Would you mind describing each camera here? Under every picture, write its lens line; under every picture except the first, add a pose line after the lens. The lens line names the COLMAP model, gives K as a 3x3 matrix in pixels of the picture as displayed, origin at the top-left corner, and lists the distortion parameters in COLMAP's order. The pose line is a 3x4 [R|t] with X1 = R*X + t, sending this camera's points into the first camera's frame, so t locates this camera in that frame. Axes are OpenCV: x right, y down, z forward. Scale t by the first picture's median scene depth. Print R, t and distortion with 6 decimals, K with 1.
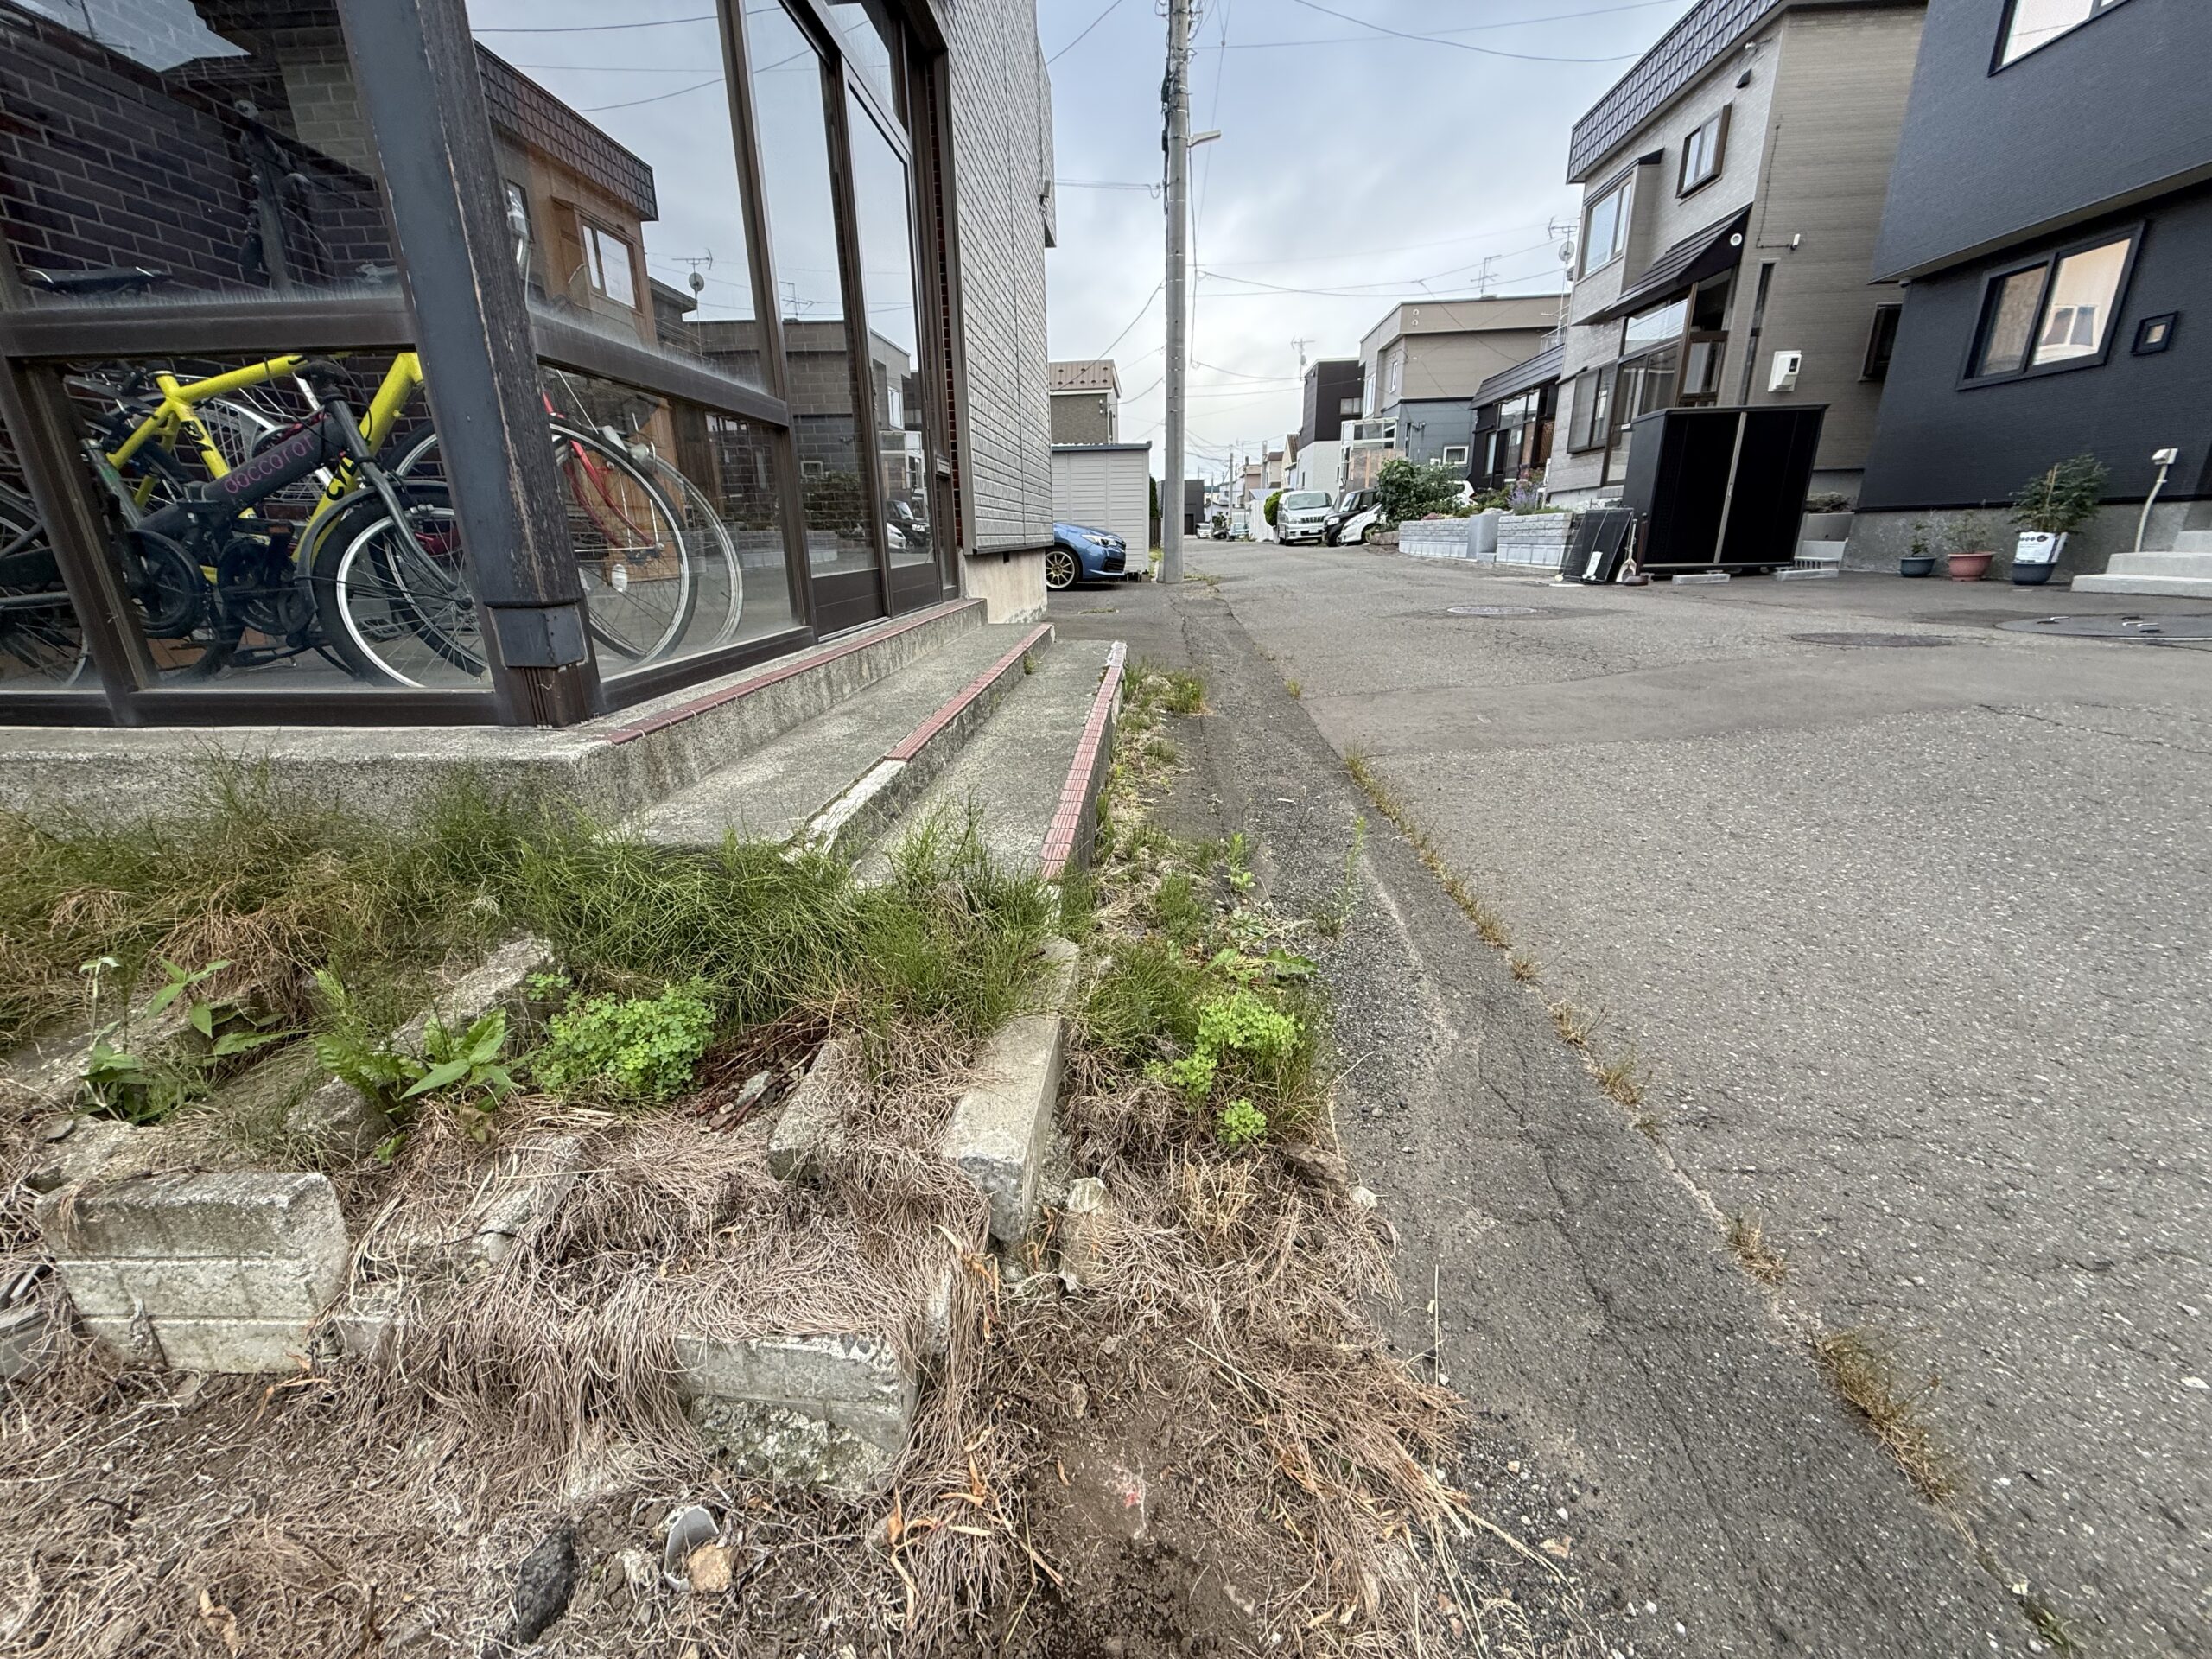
lens RADIAL K [[875.1, 0, 1101.1], [0, 875.1, 826.1], [0, 0, 1]] dist [0.000776, 0.000214]
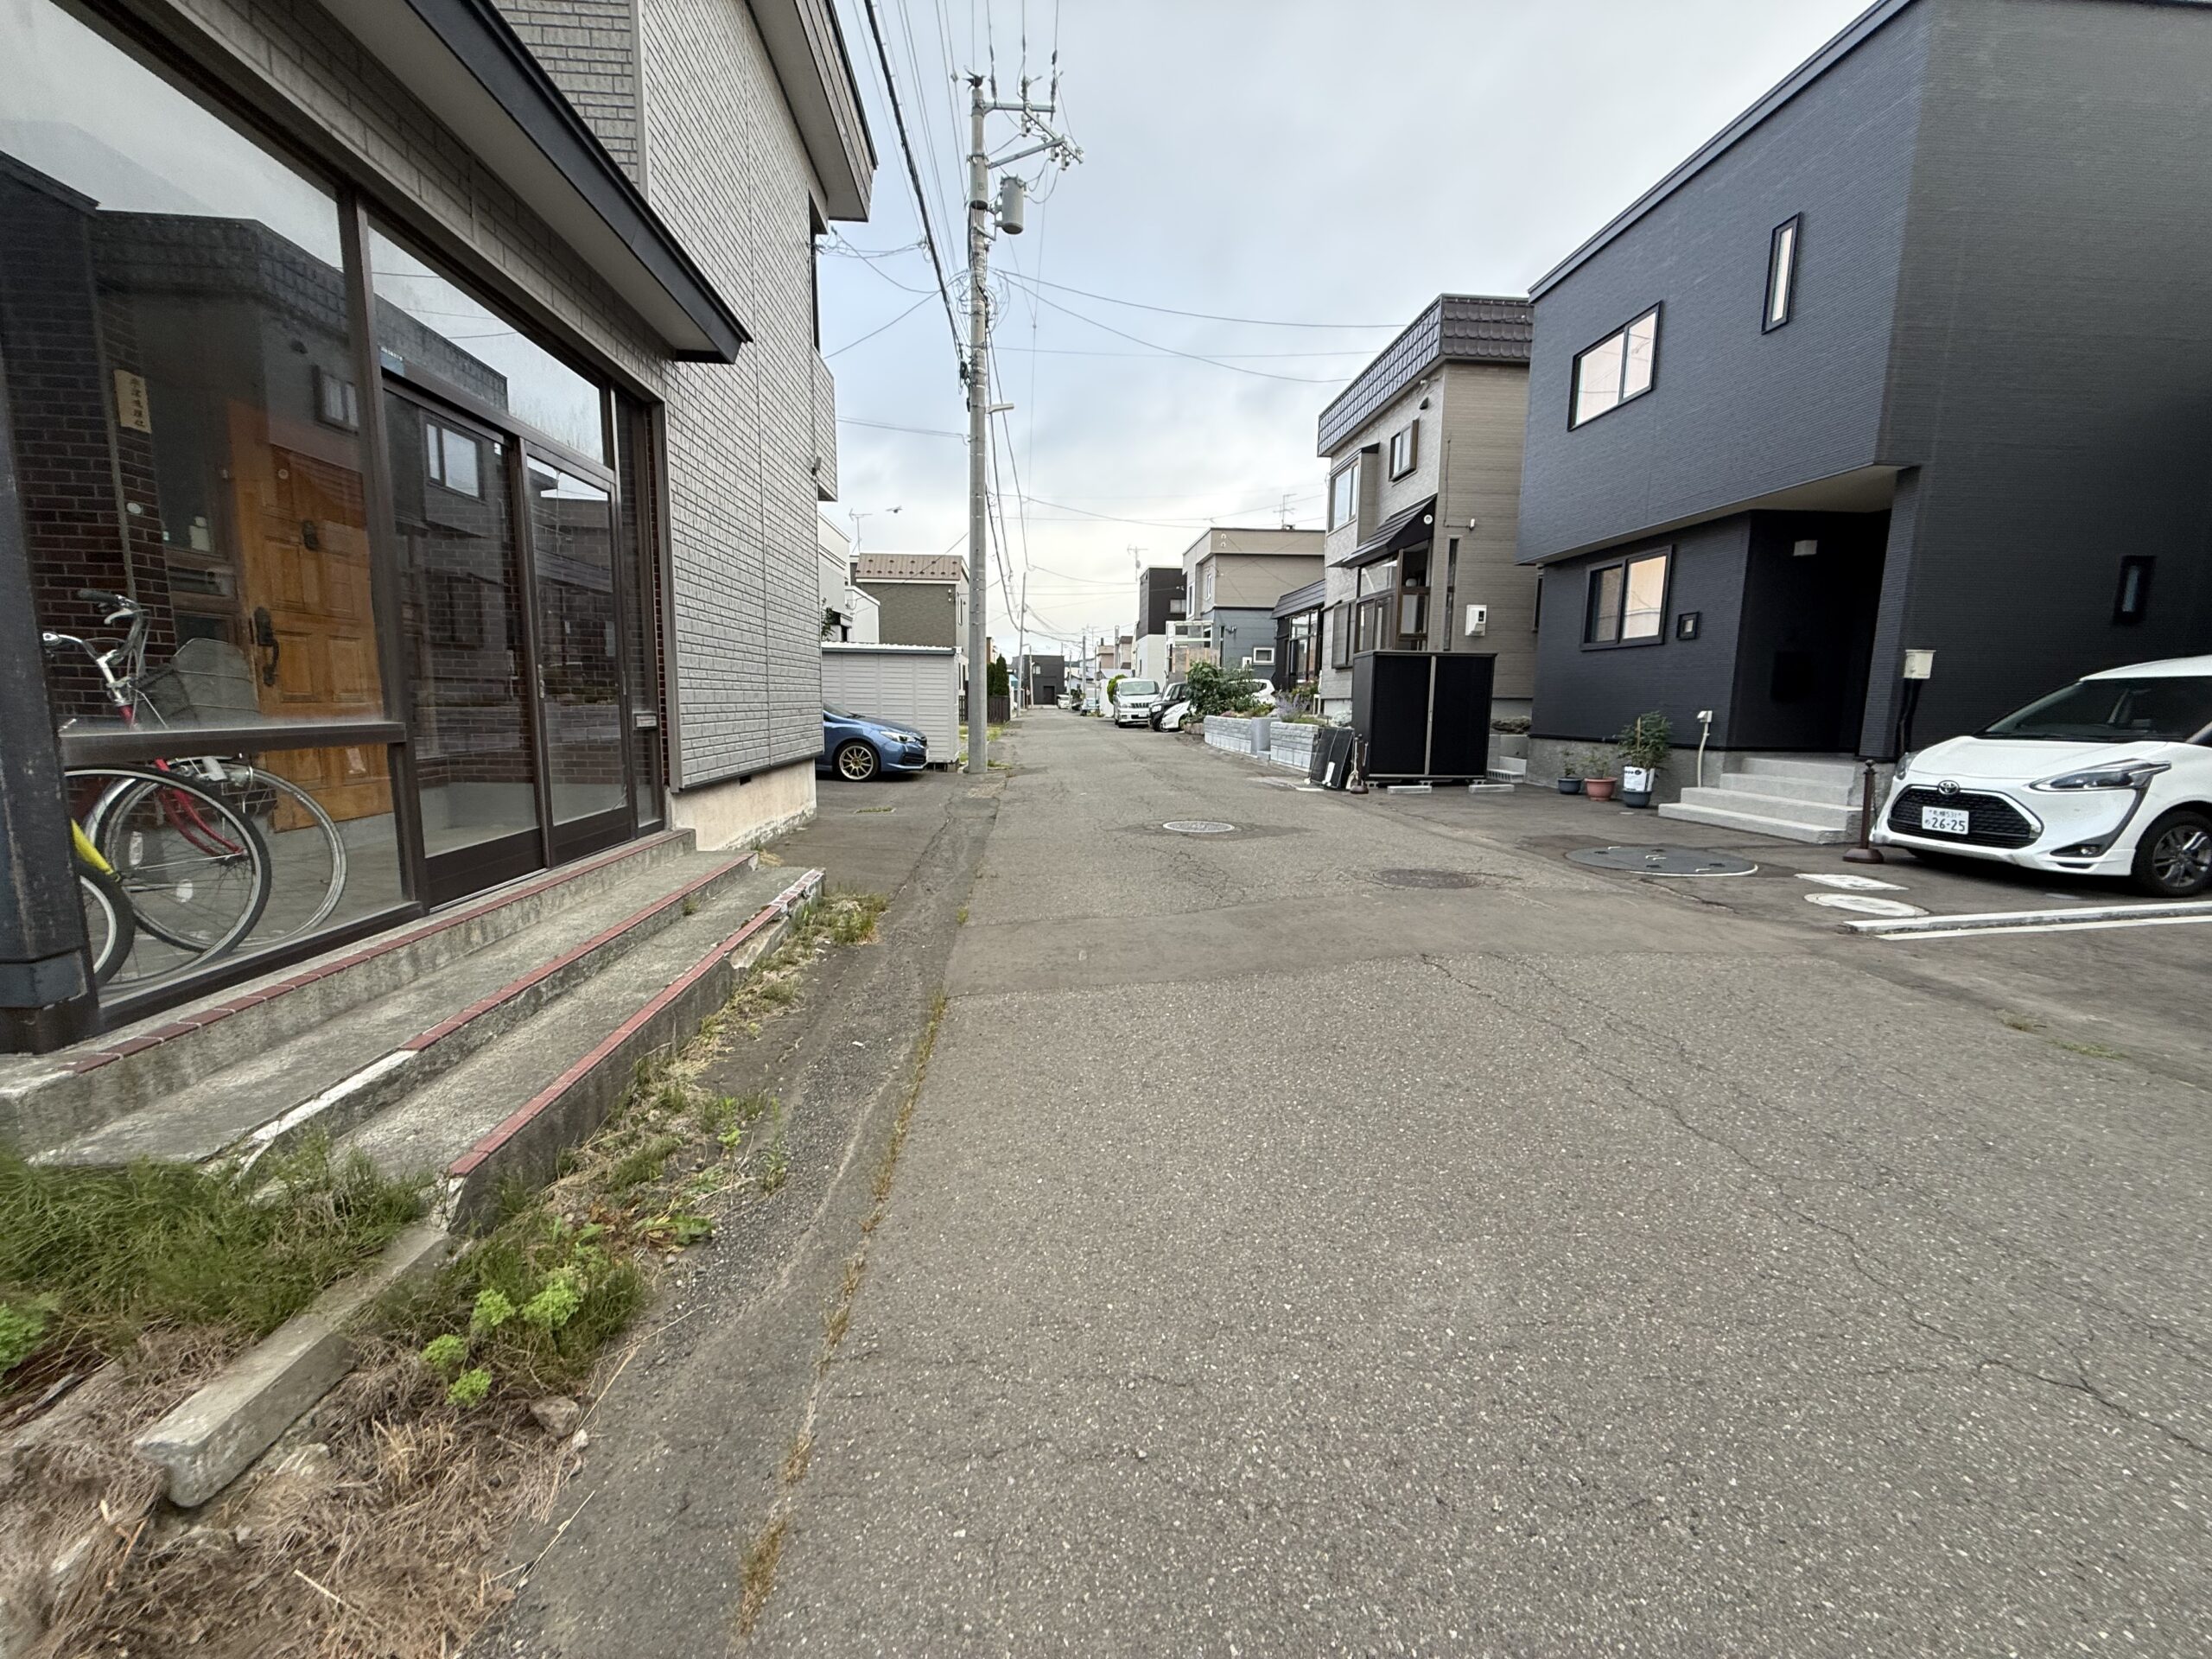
lens RADIAL K [[874.1, 0, 1098.7], [0, 874.1, 827.2], [0, 0, 1]] dist [0.001335, 0.000241]
pose [[0.989428, 0.015391, 0.144209, 0.118469], [0.010308, 0.984375, -0.175783, -0.035271], [-0.144661, 0.175411, 0.973809, -0.081362]]
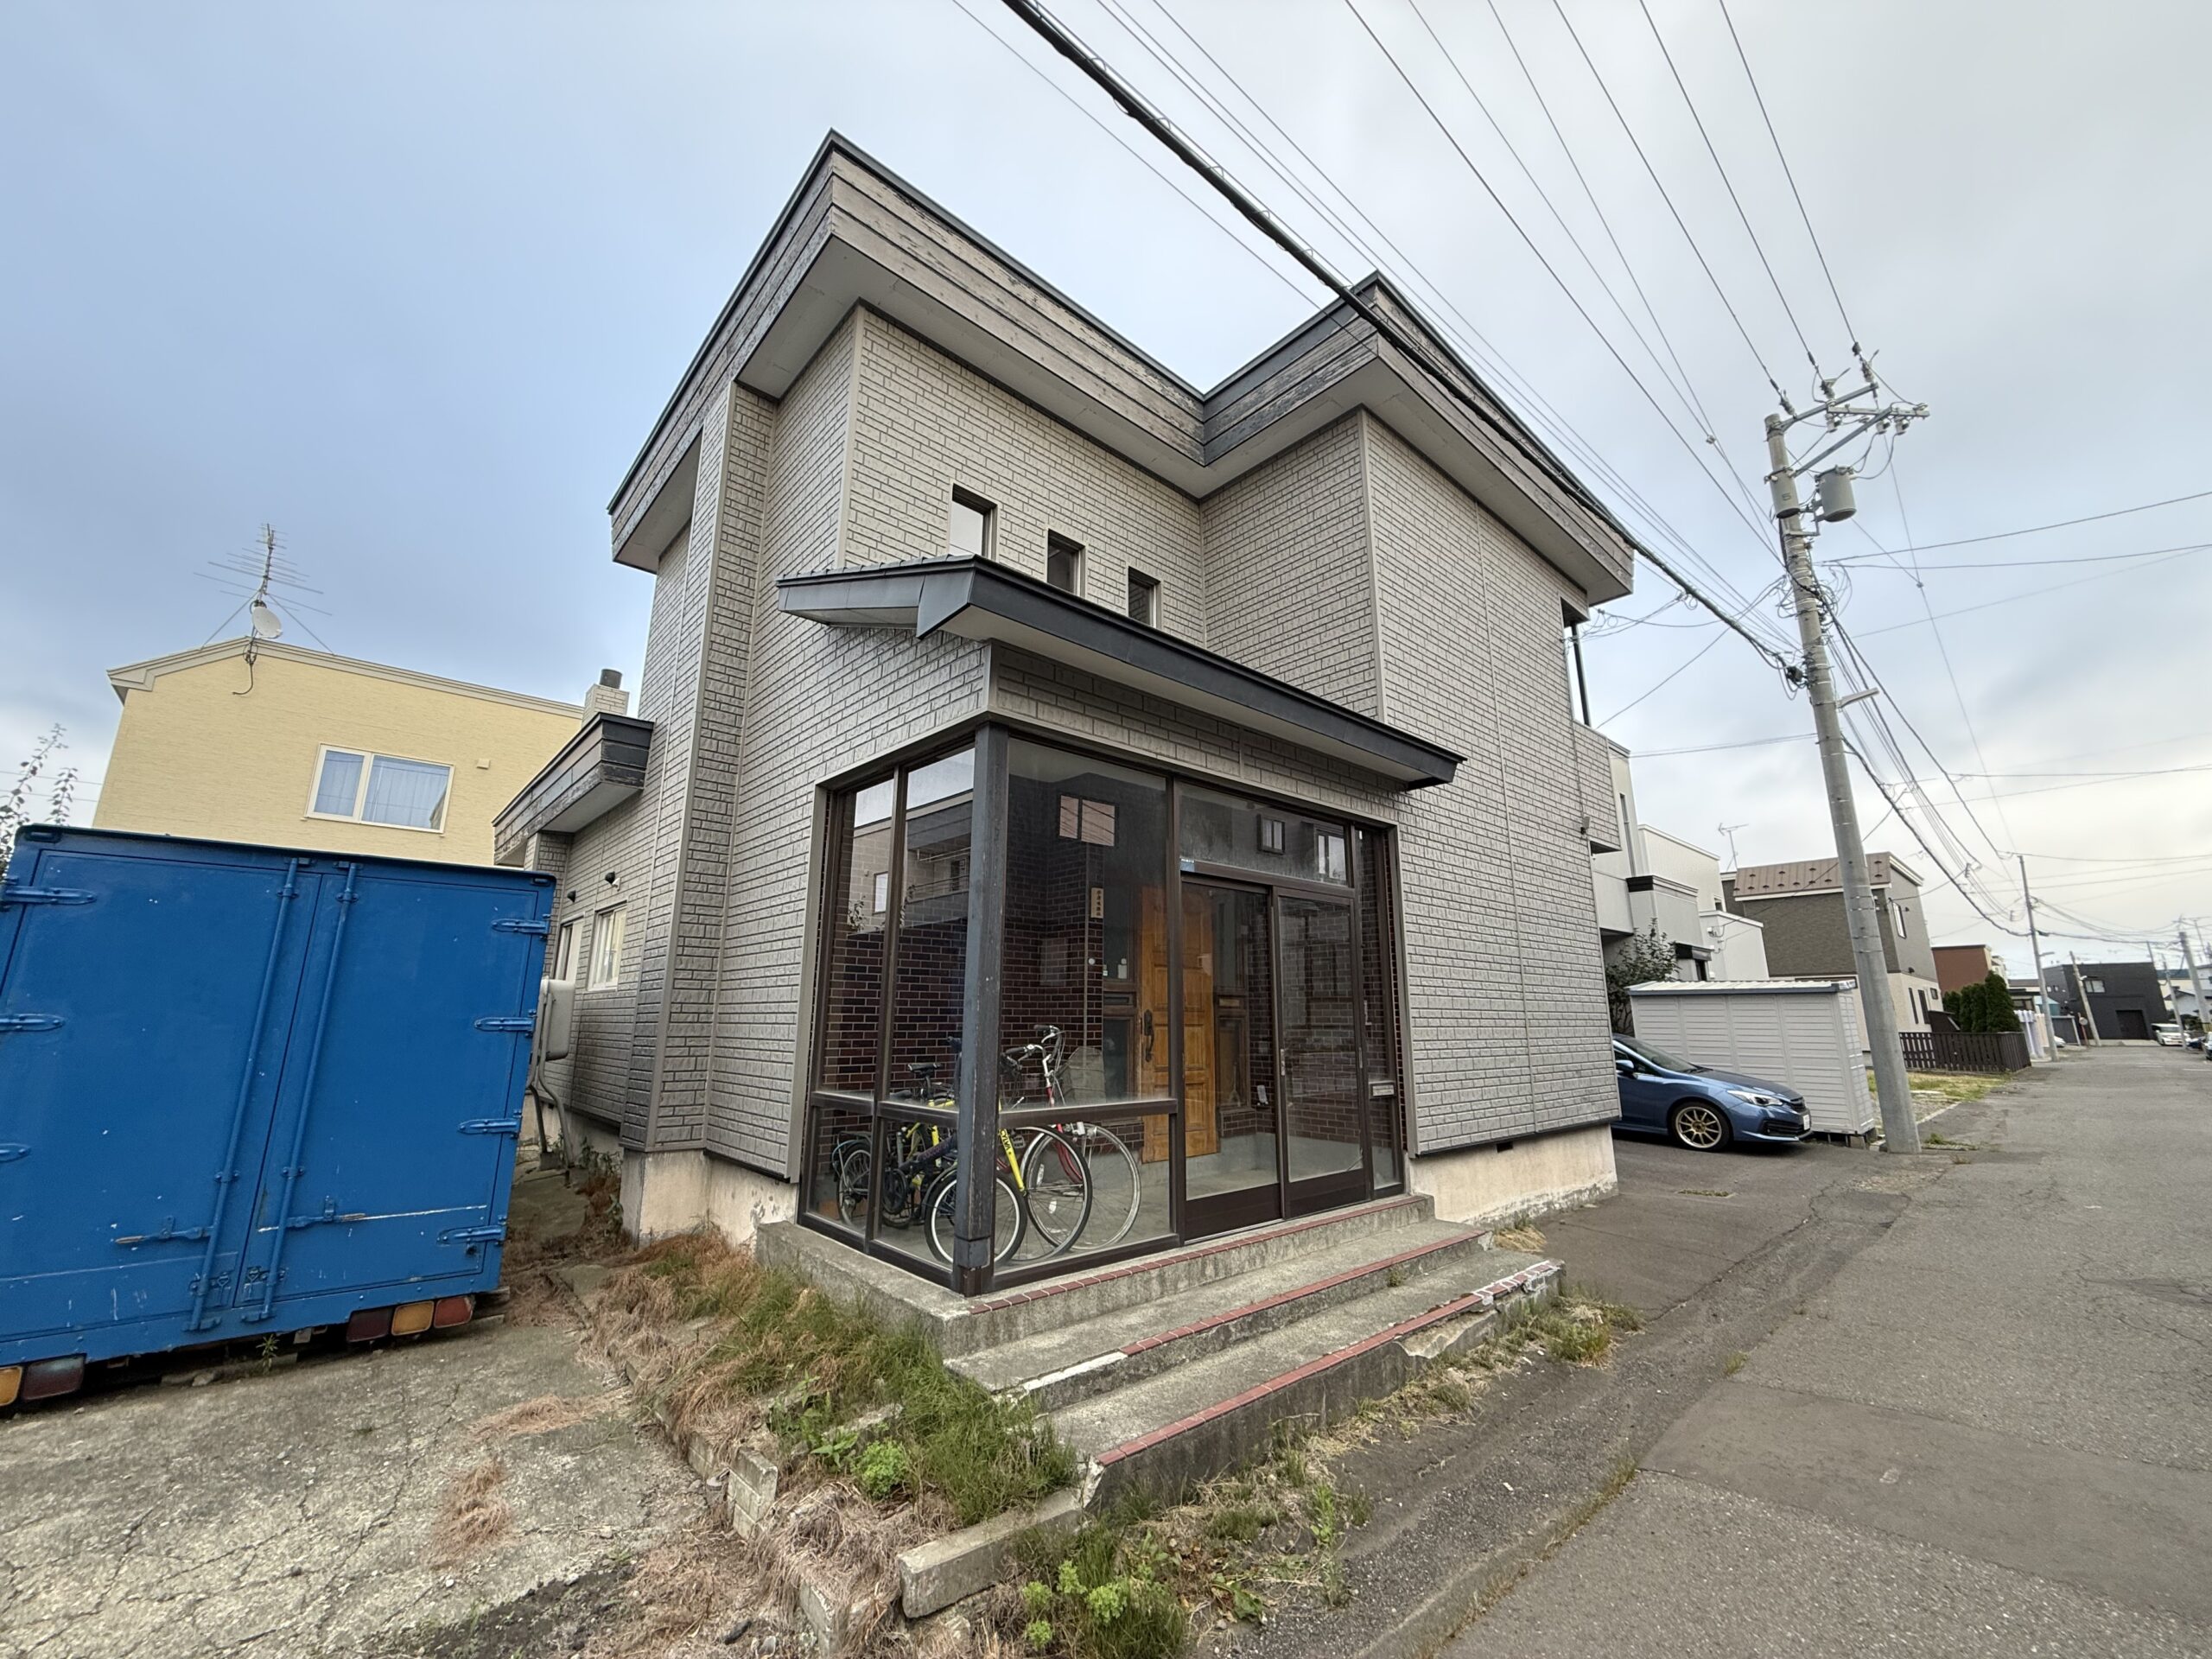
lens RADIAL K [[872.5, 0, 1100.3], [0, 872.5, 828.6], [0, 0, 1]] dist [-0.000016, 0.000127]
pose [[0.710488, -0.130638, -0.691477, 0.232075], [-0.239980, 0.878735, -0.412594, -0.058599], [0.661526, 0.459084, 0.592980, -0.110251]]
